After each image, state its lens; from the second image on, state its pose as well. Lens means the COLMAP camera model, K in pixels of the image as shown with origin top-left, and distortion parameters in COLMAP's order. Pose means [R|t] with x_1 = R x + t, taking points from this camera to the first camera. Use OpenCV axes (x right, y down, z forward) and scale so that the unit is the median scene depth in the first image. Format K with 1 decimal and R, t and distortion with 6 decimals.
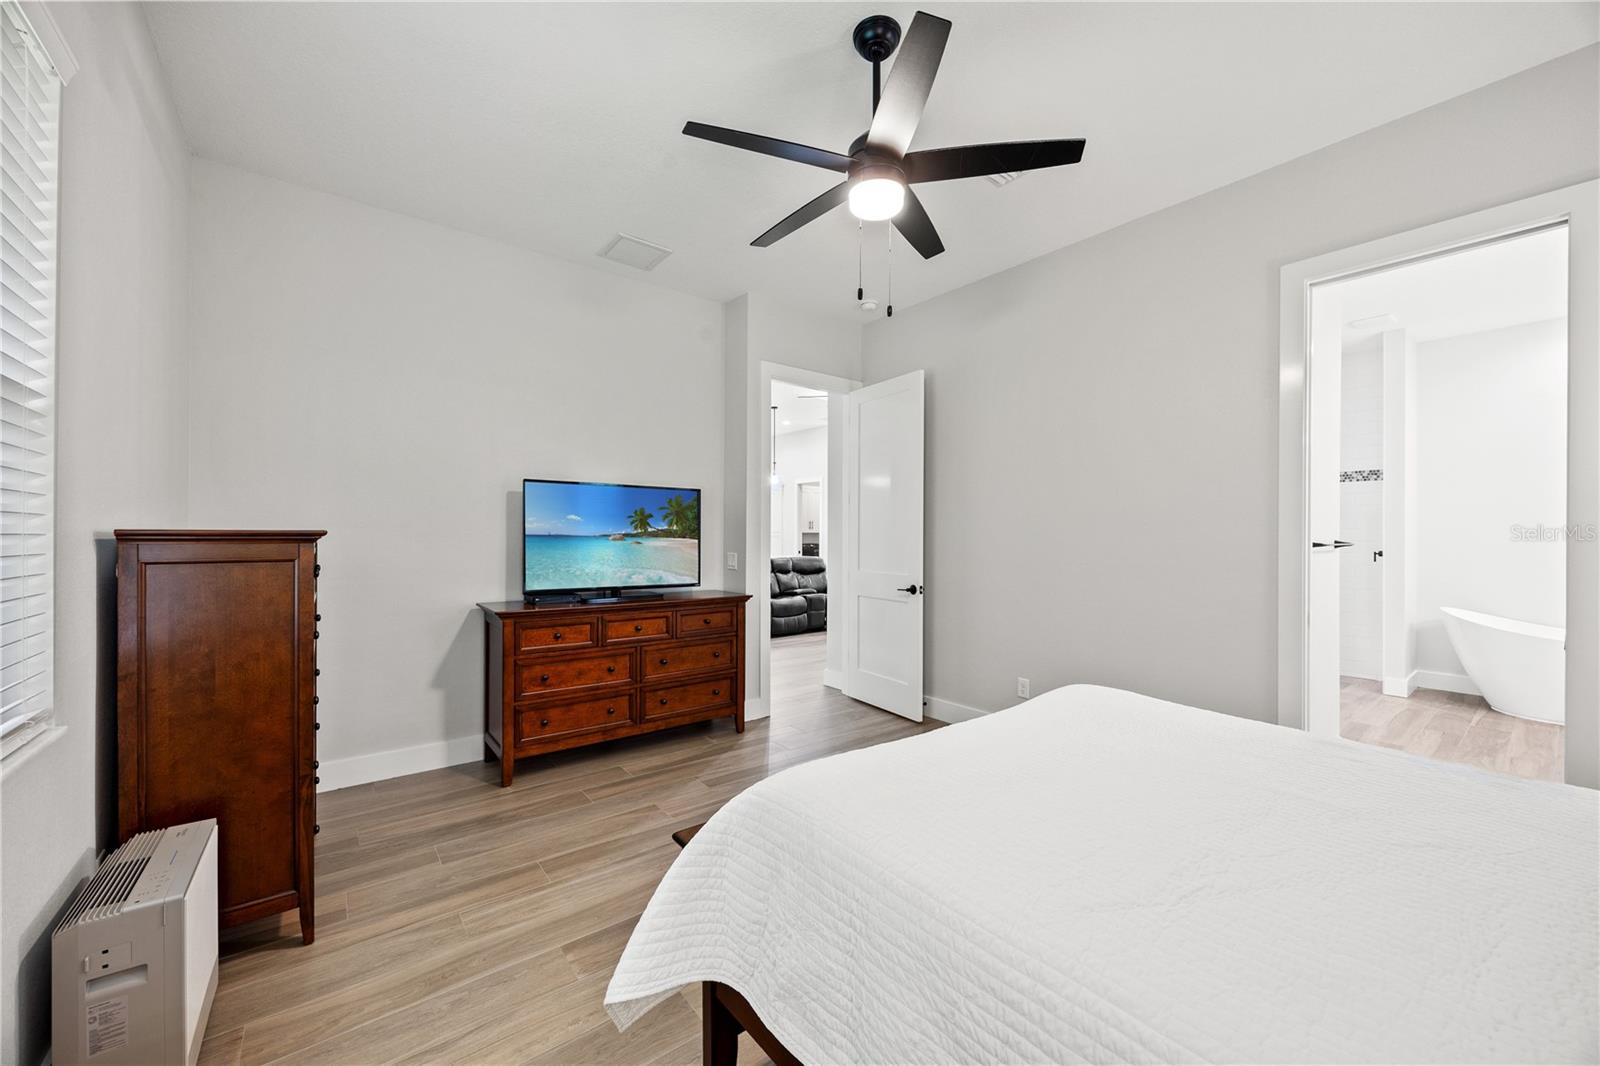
lens RADIAL K [[609.6, 0, 802.0], [0, 609.6, 535.5], [0, 0, 1]] dist [-0.001102, -0.000210]
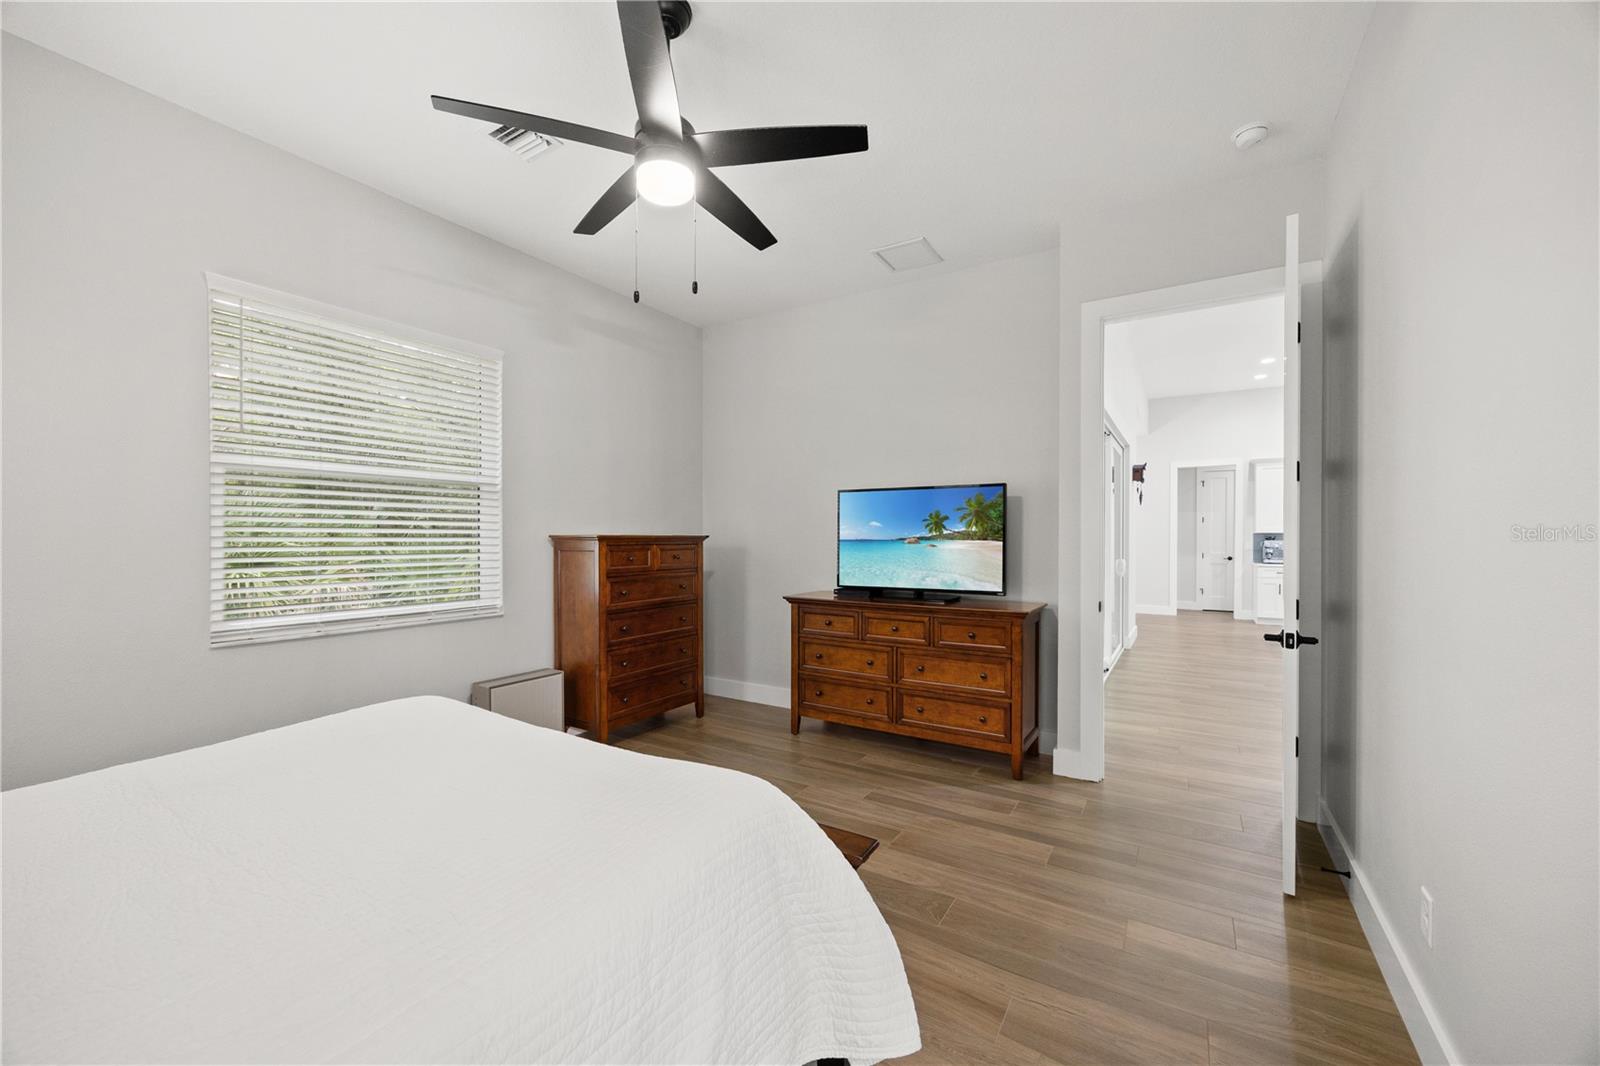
lens RADIAL K [[597.6, 0, 805.5], [0, 597.6, 534.8], [0, 0, 1]] dist [0.000728, -0.000017]
pose [[0.326411, -0.021752, -0.944978, 0.616503], [0.006346, 0.999763, -0.020822, 0.013915], [0.945207, 0.000800, 0.326472, 0.518122]]
